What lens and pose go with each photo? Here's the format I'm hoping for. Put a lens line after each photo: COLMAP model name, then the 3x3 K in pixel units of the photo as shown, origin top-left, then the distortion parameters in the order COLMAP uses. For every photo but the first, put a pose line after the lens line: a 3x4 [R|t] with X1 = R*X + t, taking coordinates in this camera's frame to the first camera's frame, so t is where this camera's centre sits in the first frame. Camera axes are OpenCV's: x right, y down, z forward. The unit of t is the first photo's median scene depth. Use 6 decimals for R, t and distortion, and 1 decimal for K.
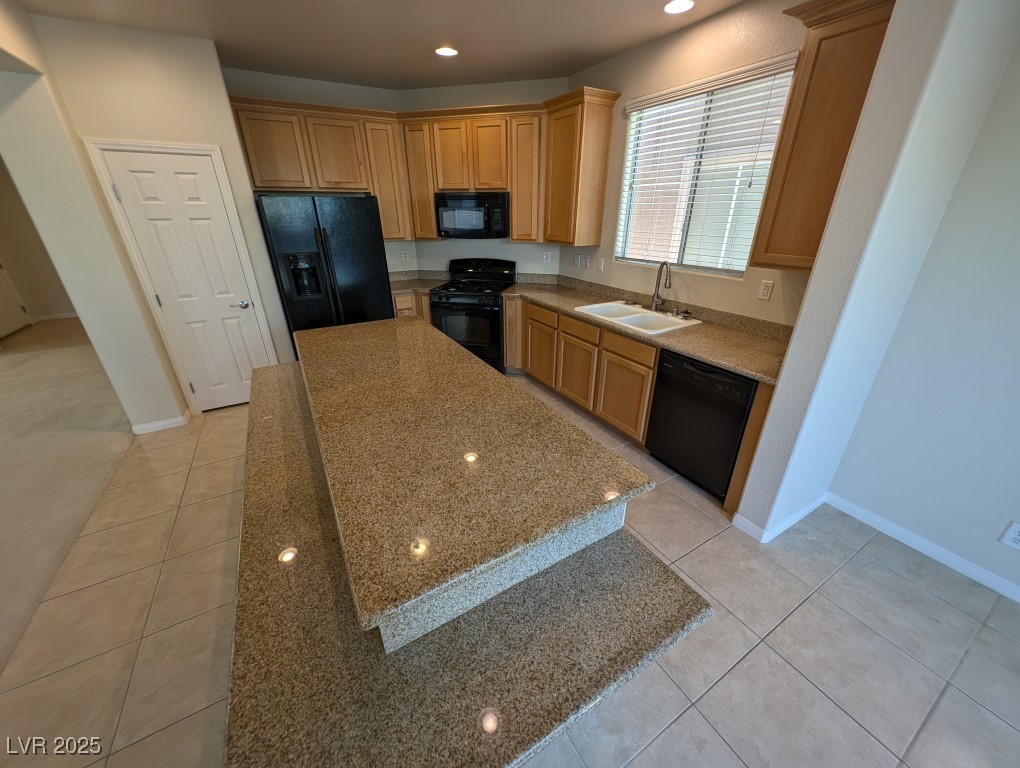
lens RADIAL K [[380.6, 0, 513.4], [0, 380.6, 387.4], [0, 0, 1]] dist [0.006237, -0.003058]
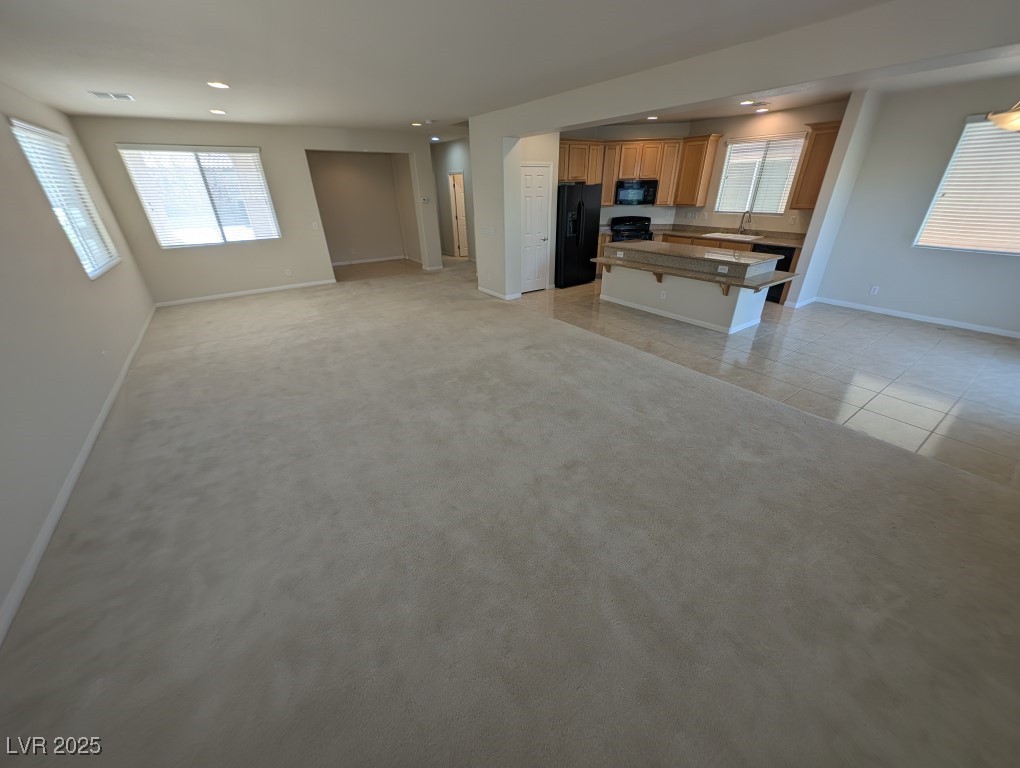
lens RADIAL K [[380.6, 0, 513.9], [0, 380.6, 386.4], [0, 0, 1]] dist [0.006237, -0.003058]
pose [[0.996832, -0.048644, 0.062922, -1.054373], [0.045607, 0.997765, 0.048842, 0.481518], [-0.065157, -0.045818, 0.996823, -1.103988]]
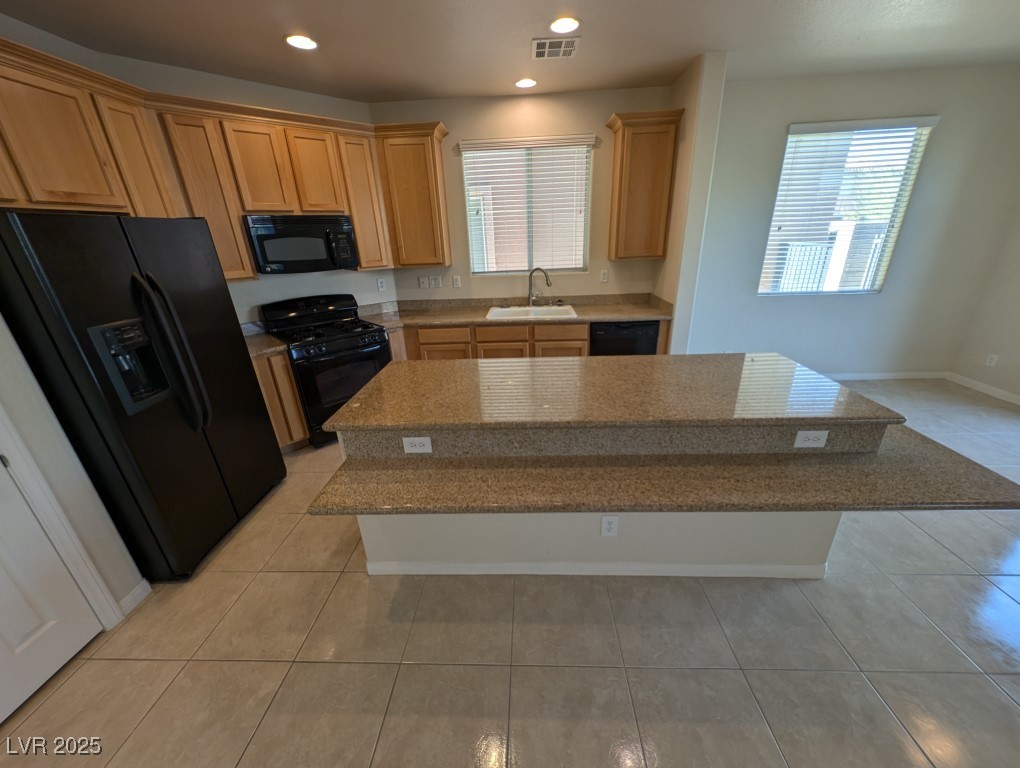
lens RADIAL K [[380.6, 0, 511.1], [0, 380.6, 387.2], [0, 0, 1]] dist [0.006237, -0.003058]
pose [[0.541871, -0.330274, 0.772848, -0.693537], [0.386942, 0.914336, 0.119440, -0.125529], [-0.746091, 0.234326, 0.623249, 0.298323]]
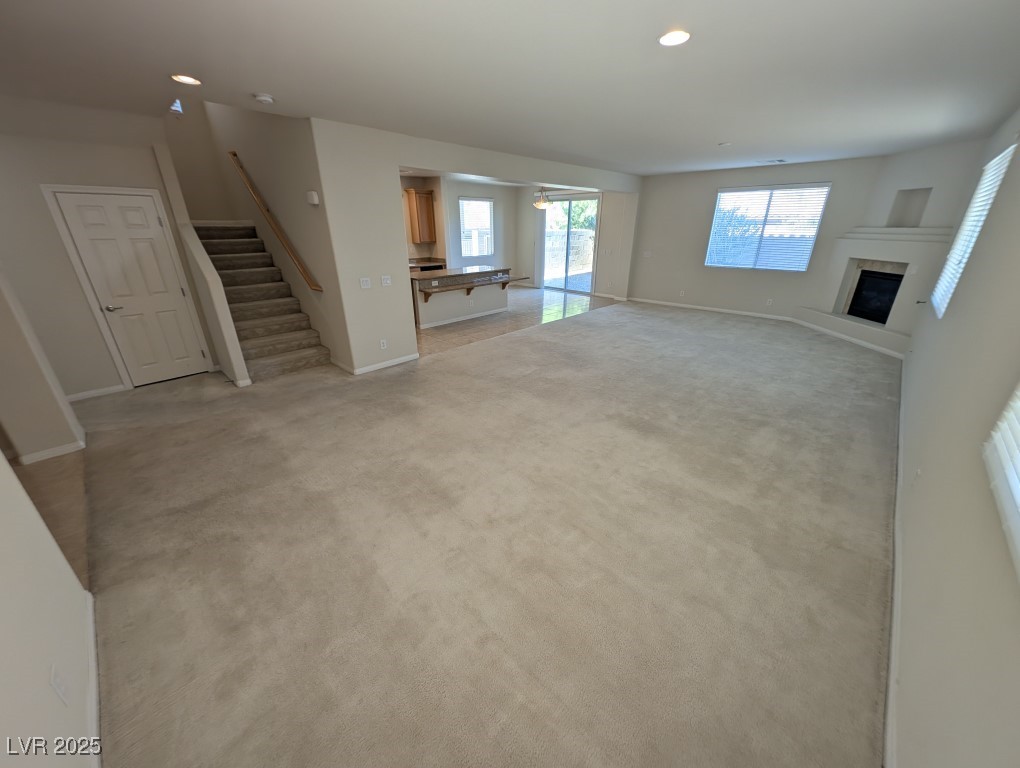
lens RADIAL K [[380.6, 0, 509.7], [0, 380.6, 382.4], [0, 0, 1]] dist [0.006237, -0.003058]
pose [[-0.267214, -0.366363, 0.891277, -2.585535], [0.411214, 0.793116, 0.449300, -0.382598], [-0.871493, 0.486565, -0.061278, 0.760218]]
